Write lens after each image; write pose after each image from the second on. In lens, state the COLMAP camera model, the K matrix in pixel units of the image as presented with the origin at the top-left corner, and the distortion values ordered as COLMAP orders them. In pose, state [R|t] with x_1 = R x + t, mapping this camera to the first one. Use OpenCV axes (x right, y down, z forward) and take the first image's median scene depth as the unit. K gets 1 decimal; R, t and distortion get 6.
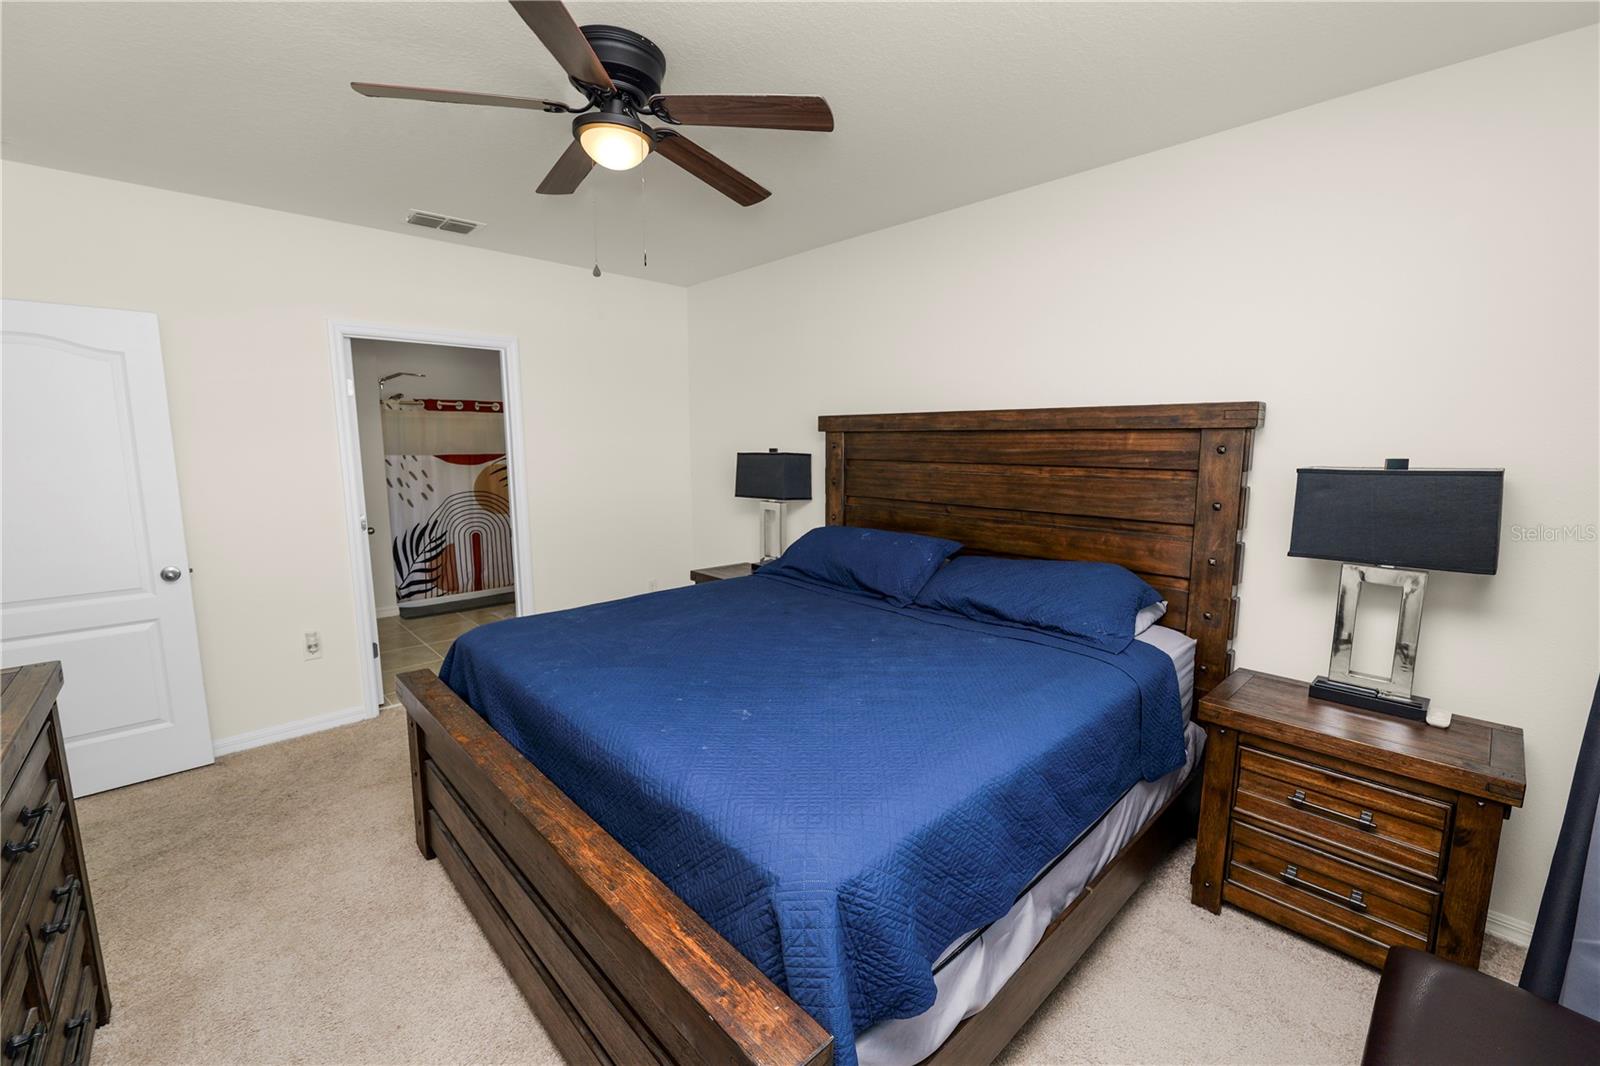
lens RADIAL K [[652.8, 0, 807.1], [0, 652.8, 530.5], [0, 0, 1]] dist [-0.013376, 0.001571]
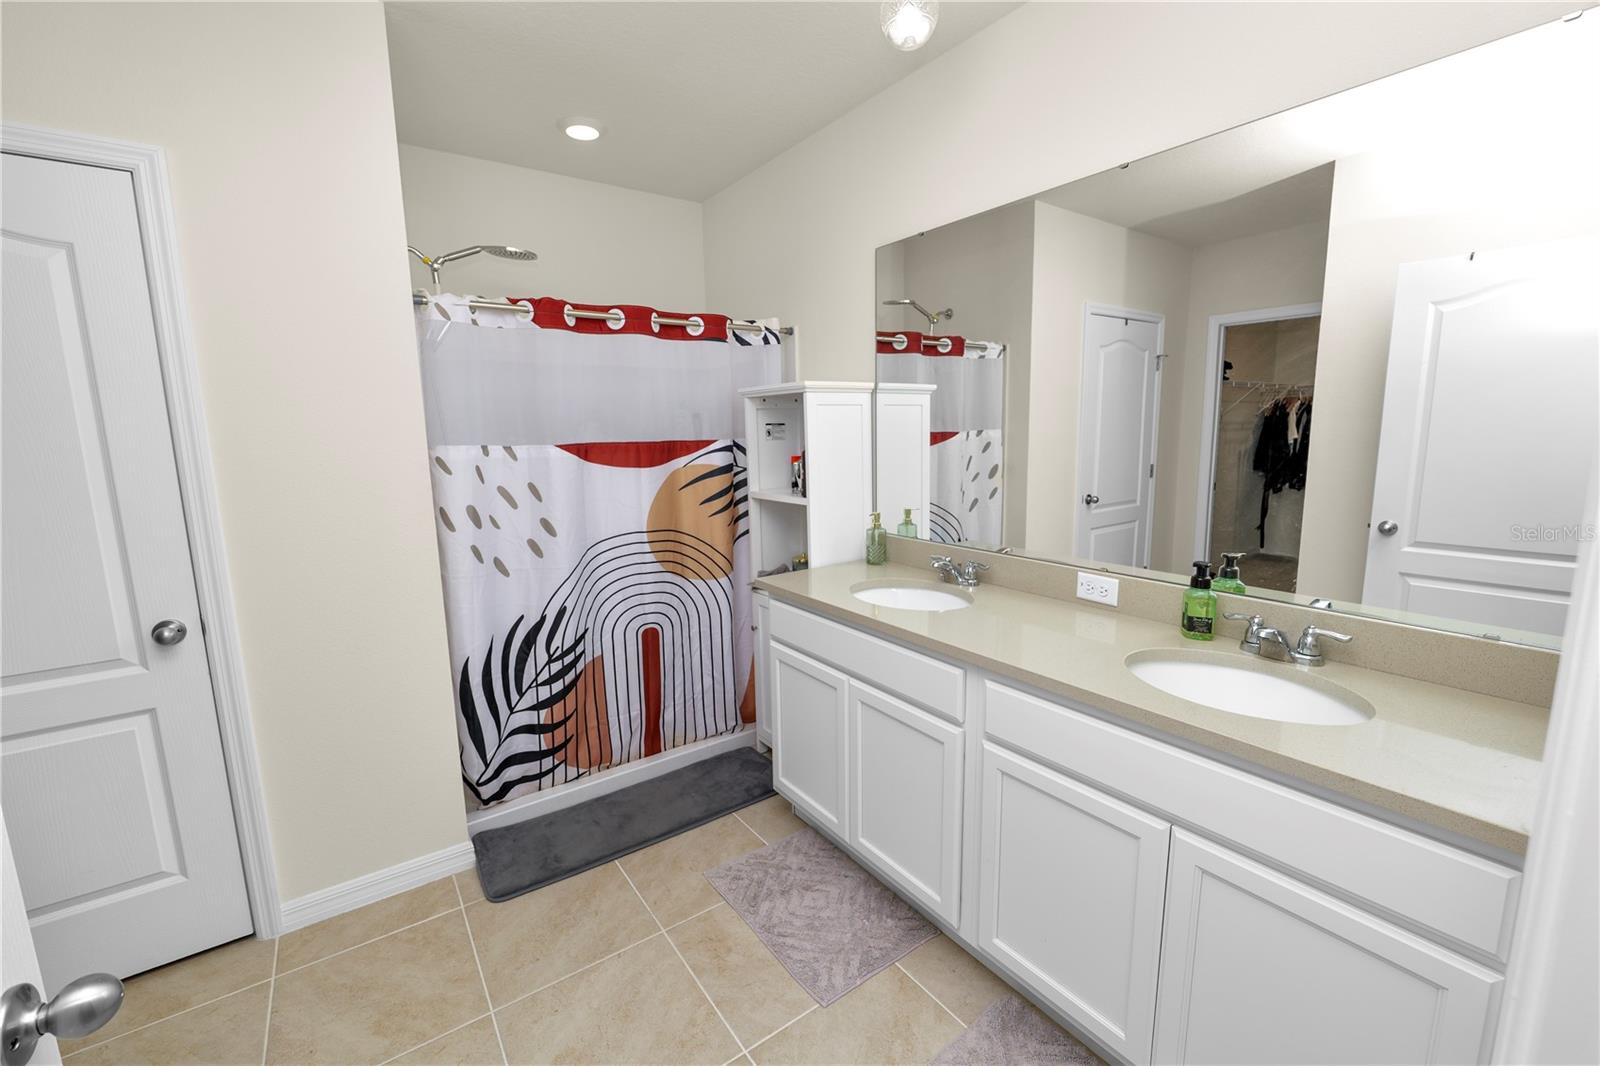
lens RADIAL K [[652.8, 0, 794.1], [0, 652.8, 533.1], [0, 0, 1]] dist [-0.013376, 0.001571]
pose [[0.982288, 0.012997, -0.186929, -0.355543], [-0.008362, 0.999638, 0.025567, -0.072936], [0.187193, -0.023551, 0.982041, 0.632678]]
